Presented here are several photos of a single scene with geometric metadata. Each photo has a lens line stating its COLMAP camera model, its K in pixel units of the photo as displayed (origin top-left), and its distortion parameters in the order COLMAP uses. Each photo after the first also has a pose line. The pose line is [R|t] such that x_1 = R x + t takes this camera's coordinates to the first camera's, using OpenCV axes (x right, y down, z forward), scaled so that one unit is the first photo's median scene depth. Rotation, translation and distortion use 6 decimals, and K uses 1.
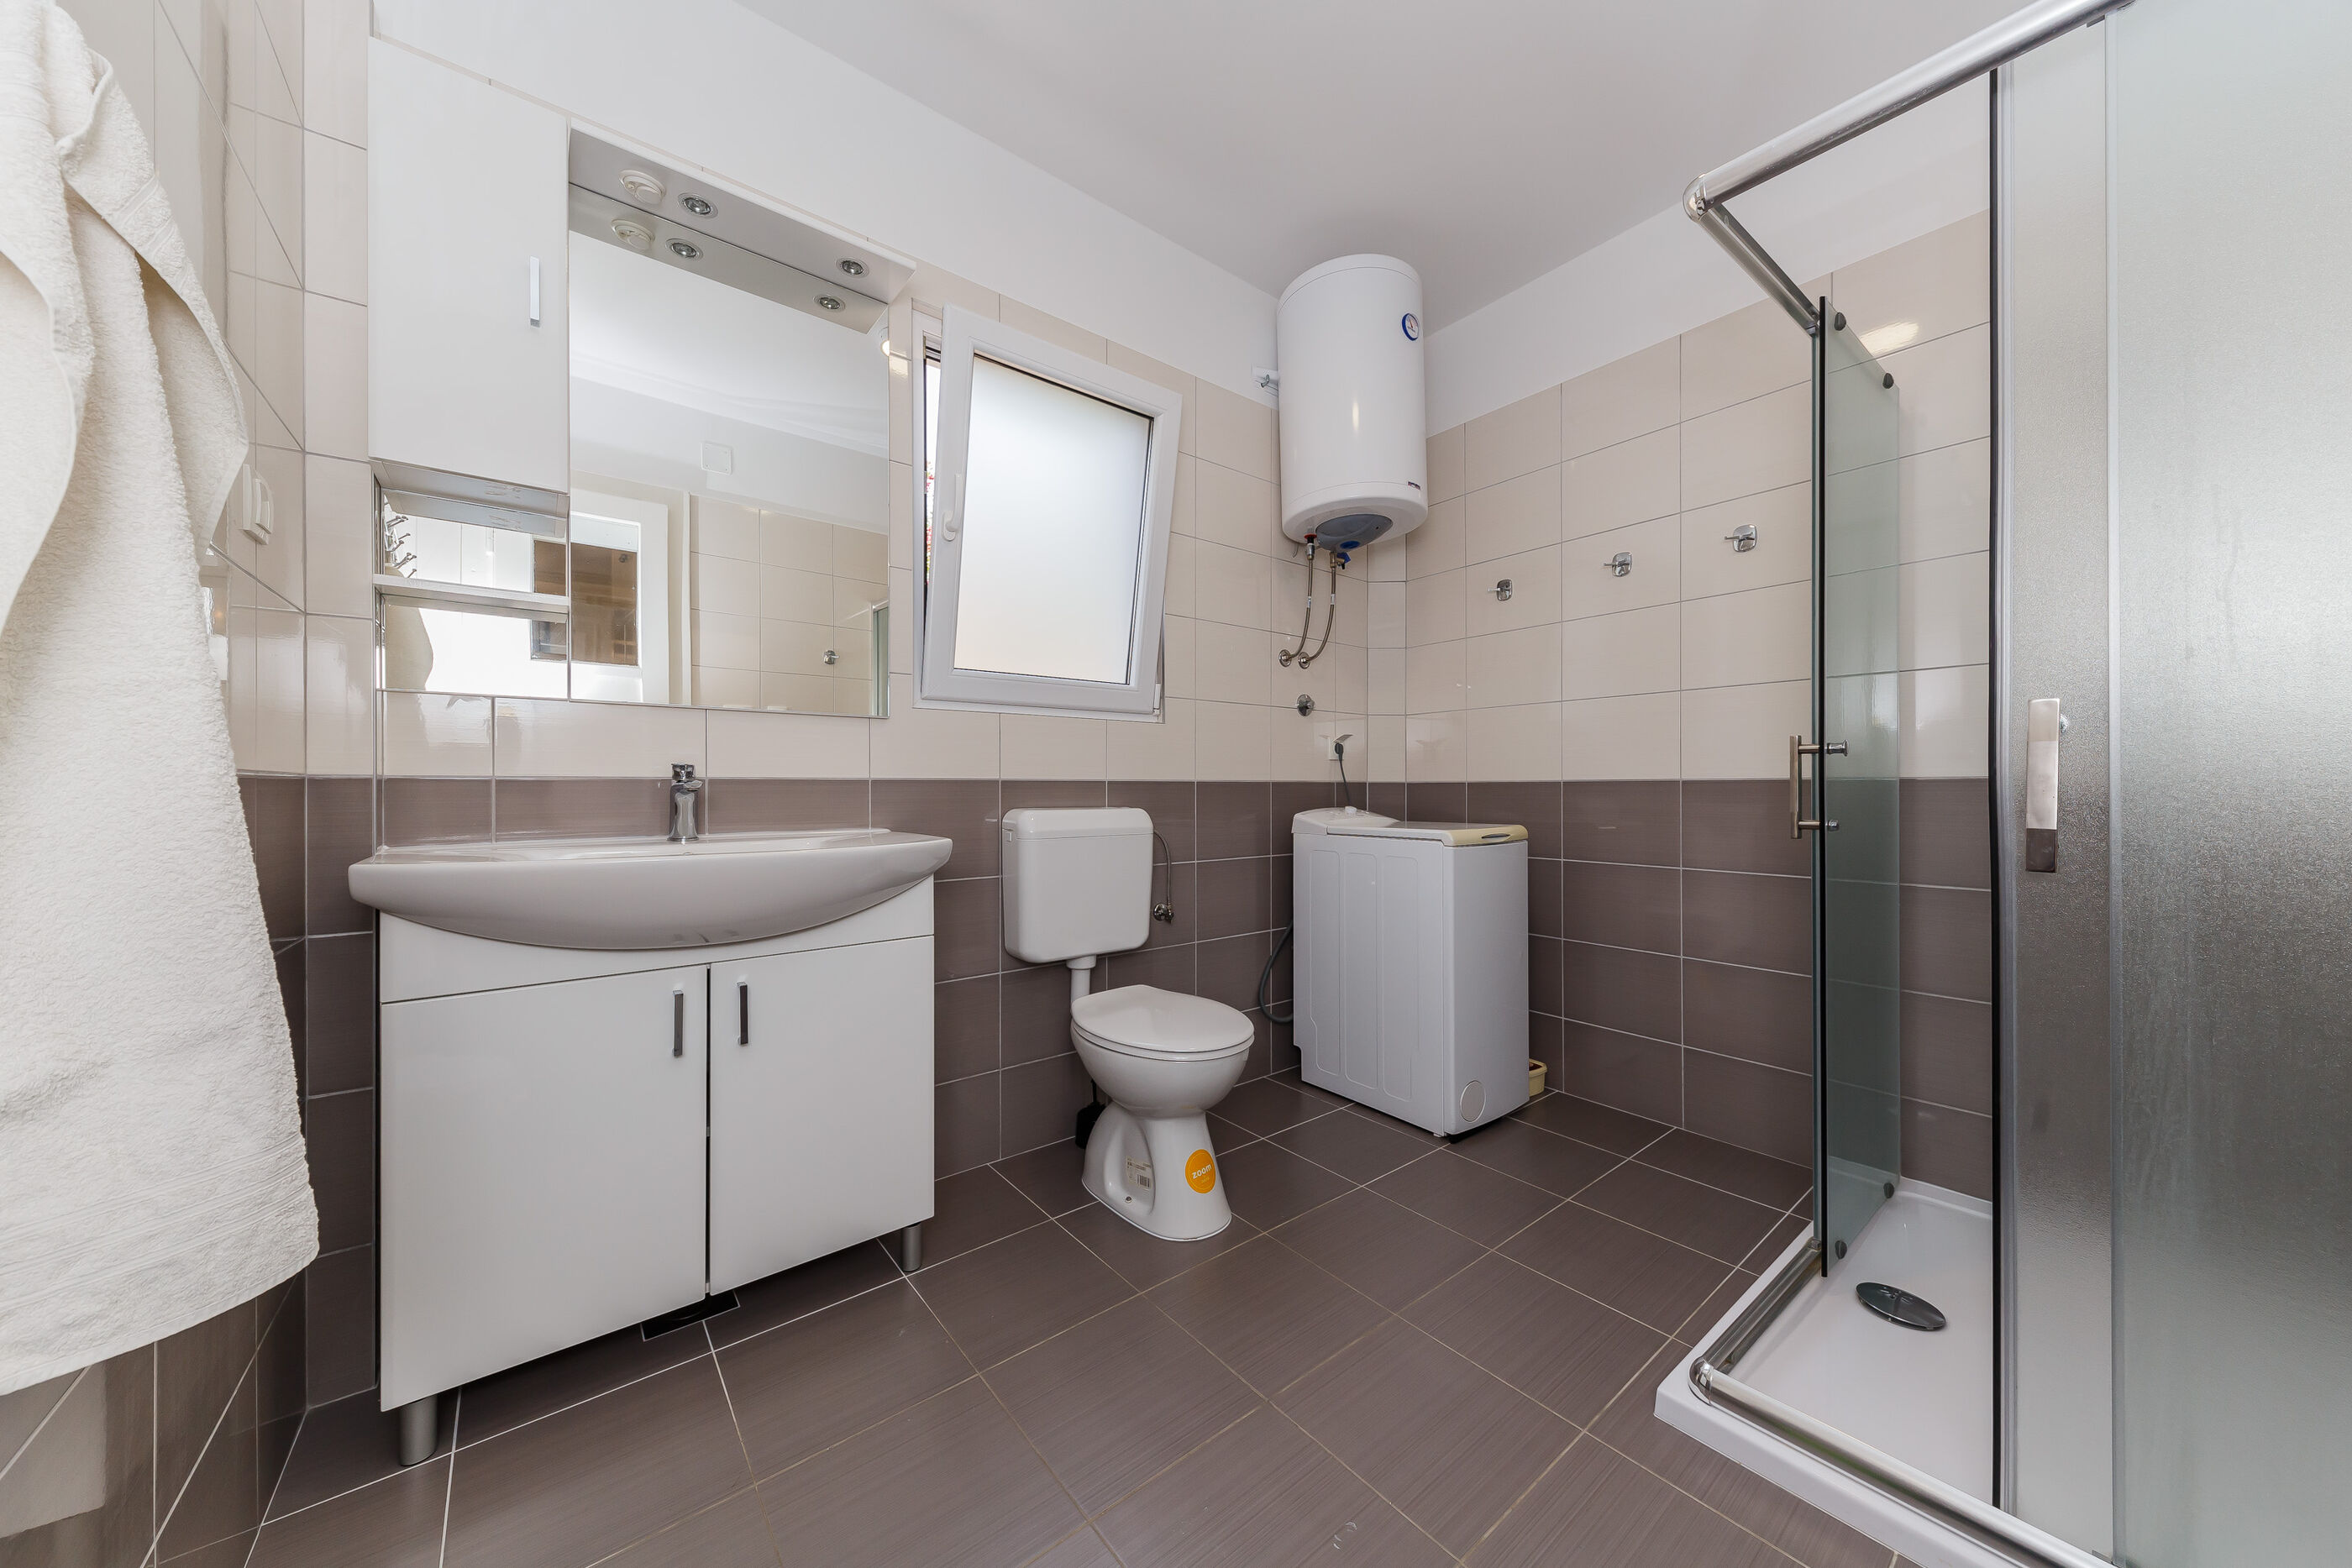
lens RADIAL K [[805.0, 0, 1176.0], [0, 805.0, 784.0], [0, 0, 1]] dist [0.012477, -0.000057]
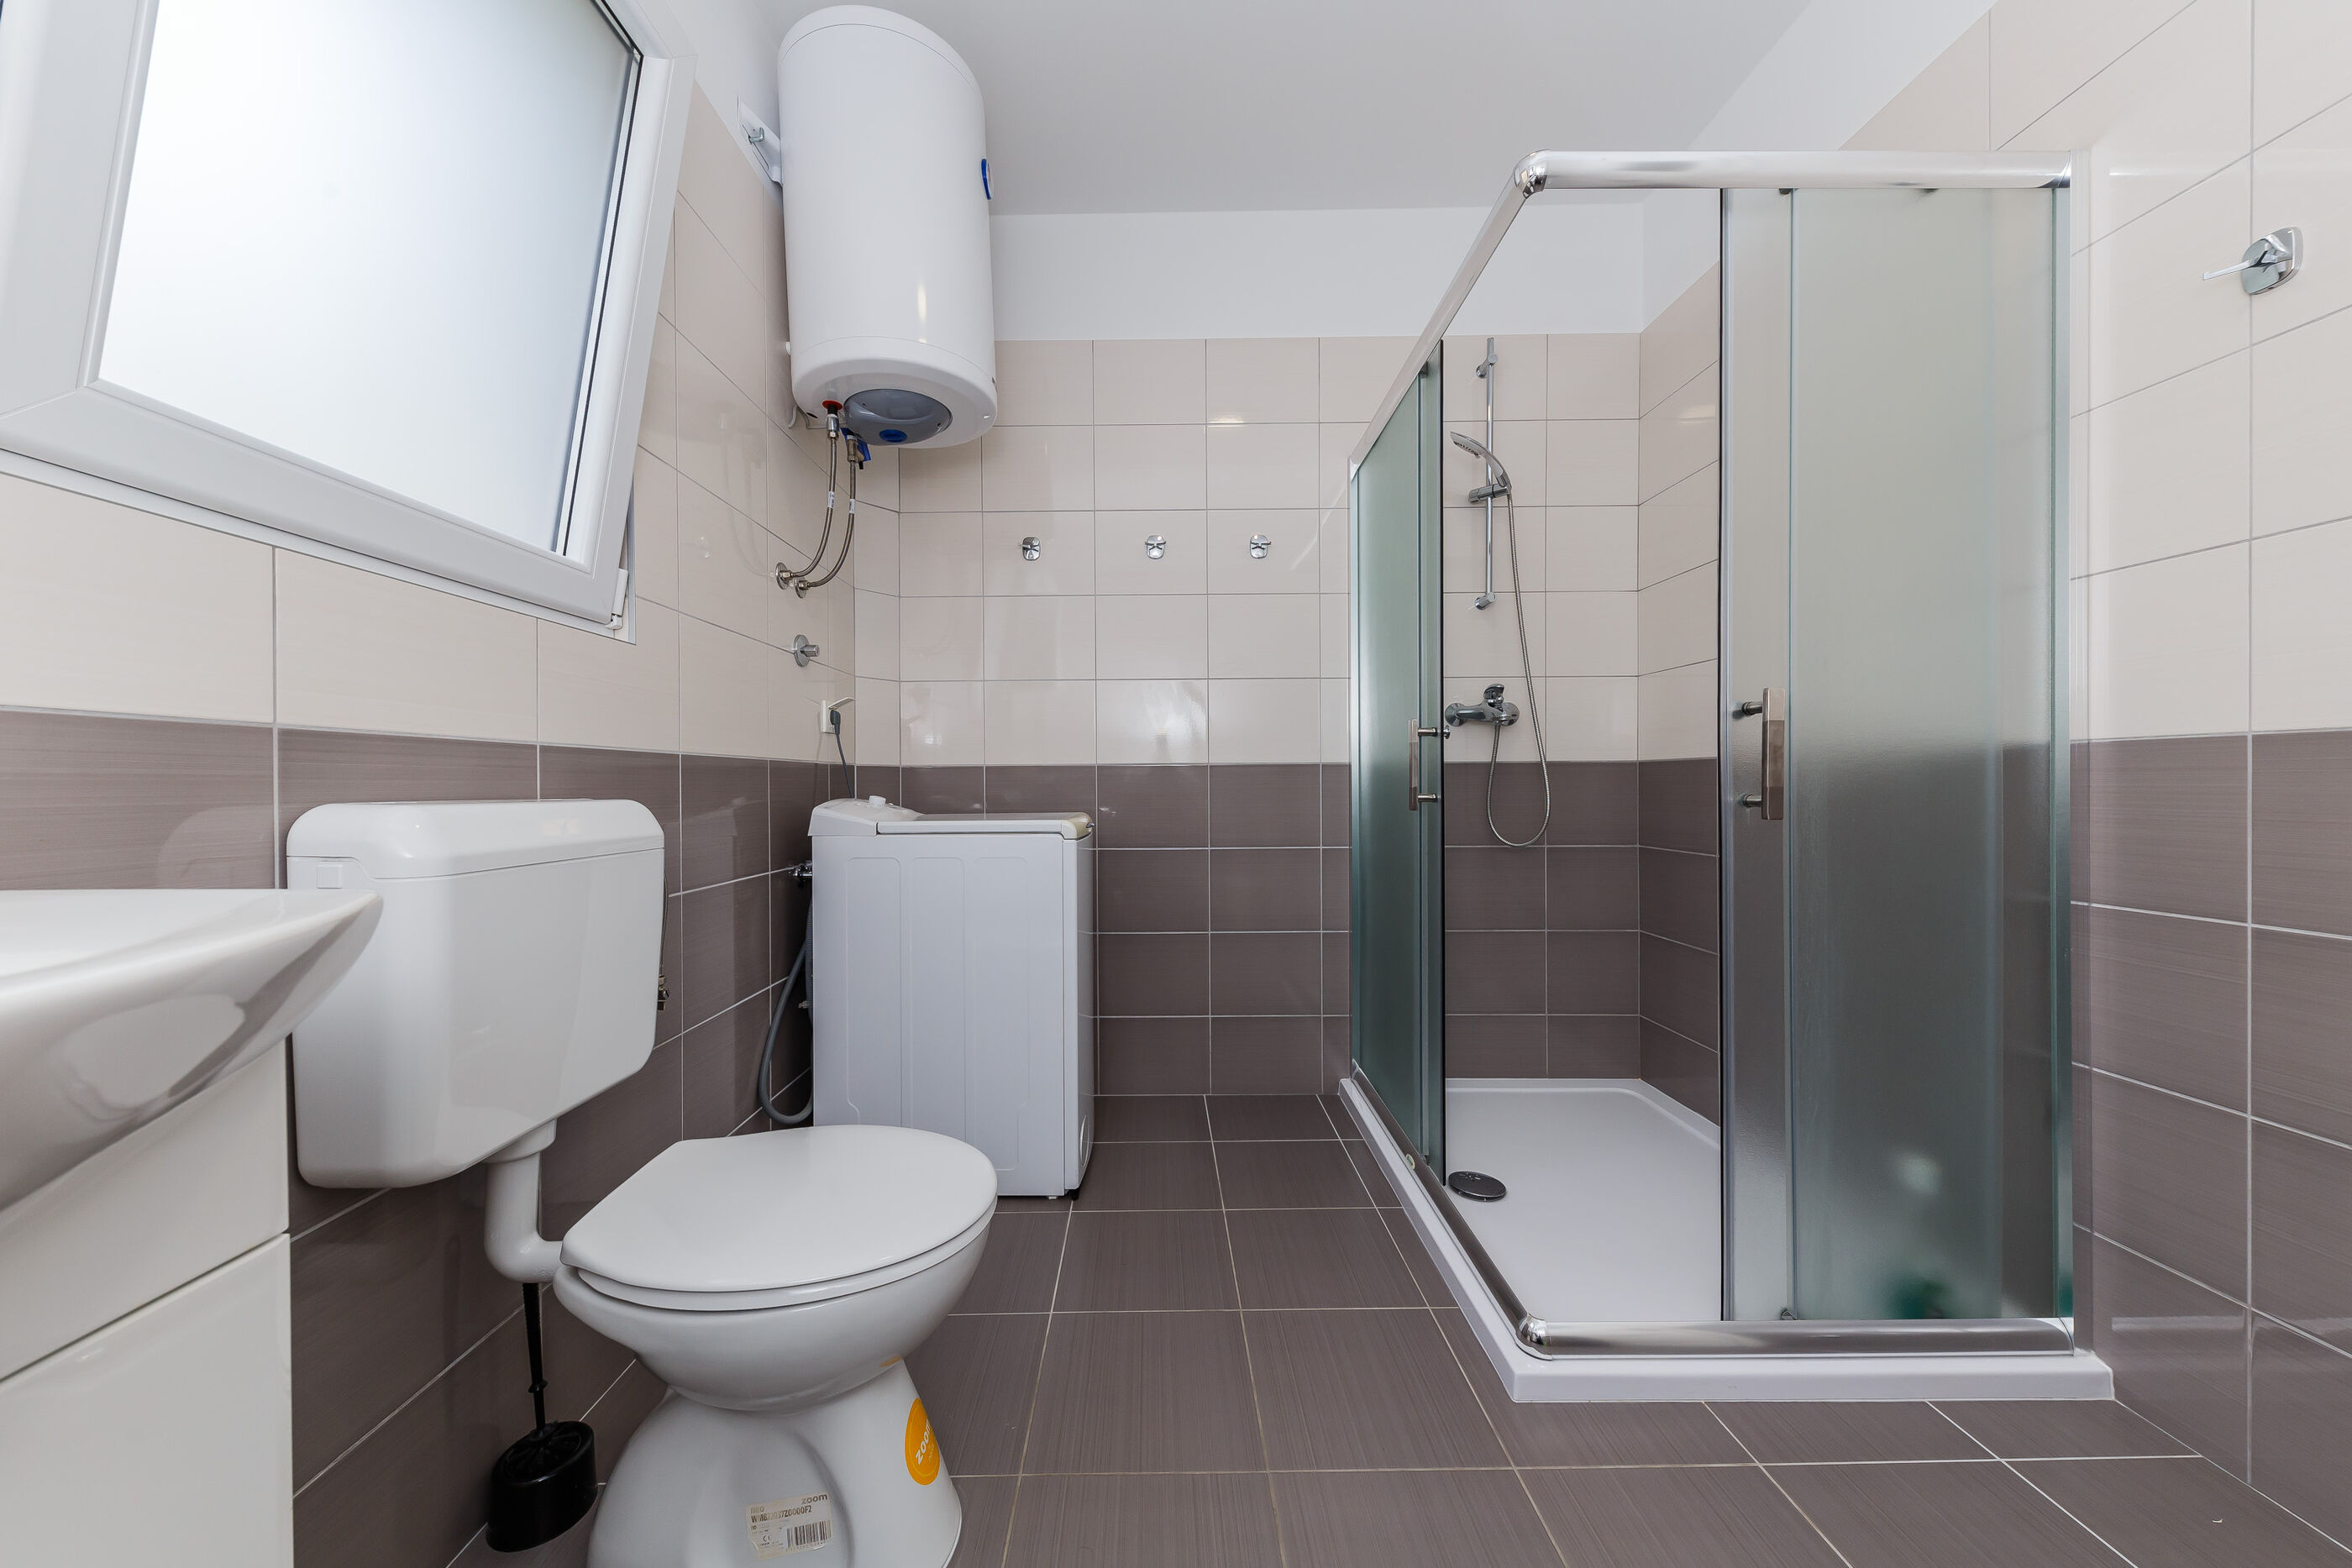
lens RADIAL K [[805.0, 0, 1176.0], [0, 805.0, 784.0], [0, 0, 1]] dist [0.012477, -0.000057]
pose [[0.612244, -0.001404, 0.790668, -0.217178], [-0.001208, 0.999996, 0.002711, 0.016469], [-0.790668, -0.002615, 0.612239, 0.367797]]
